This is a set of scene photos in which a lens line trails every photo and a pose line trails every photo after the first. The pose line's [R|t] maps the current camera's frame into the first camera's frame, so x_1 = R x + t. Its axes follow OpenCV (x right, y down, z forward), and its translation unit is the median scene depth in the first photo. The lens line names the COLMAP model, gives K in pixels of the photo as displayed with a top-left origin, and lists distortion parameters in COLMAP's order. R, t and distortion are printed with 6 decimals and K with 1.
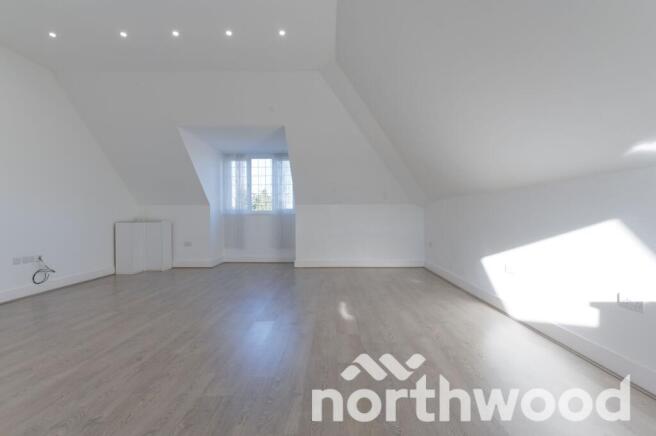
lens RADIAL K [[303.6, 0, 328.0], [0, 303.6, 218.0], [0, 0, 1]] dist [-0.000182, 0.000264]
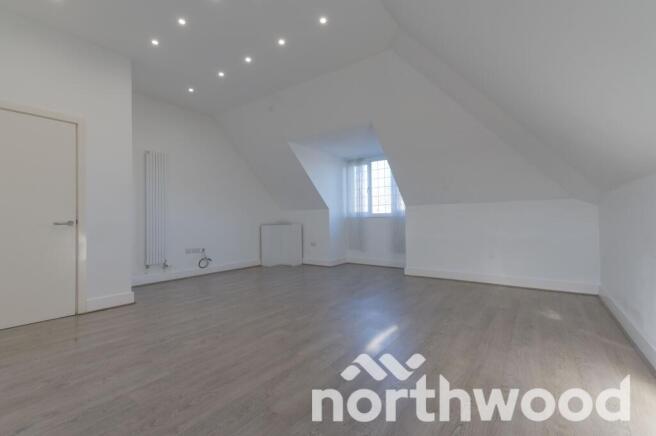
lens RADIAL K [[284.6, 0, 328.0], [0, 284.6, 218.0], [0, 0, 1]] dist [0.001389, -0.000112]
pose [[0.813627, -0.010984, -0.581284, 0.203326], [0.006149, 0.999928, -0.010288, -0.000215], [0.581355, 0.004797, 0.813636, 0.173594]]
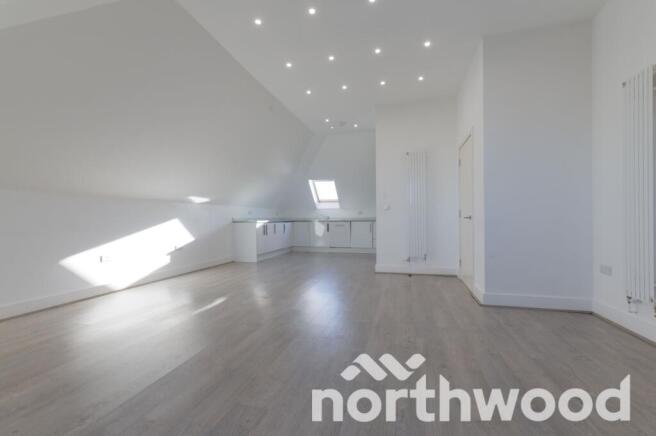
lens RADIAL K [[284.6, 0, 328.0], [0, 284.6, 218.0], [0, 0, 1]] dist [0.001389, -0.000112]
pose [[-0.968784, 0.003792, 0.247879, -0.324950], [0.003392, 0.999992, -0.002042, 0.002408], [-0.247885, -0.001137, -0.968789, 1.020744]]
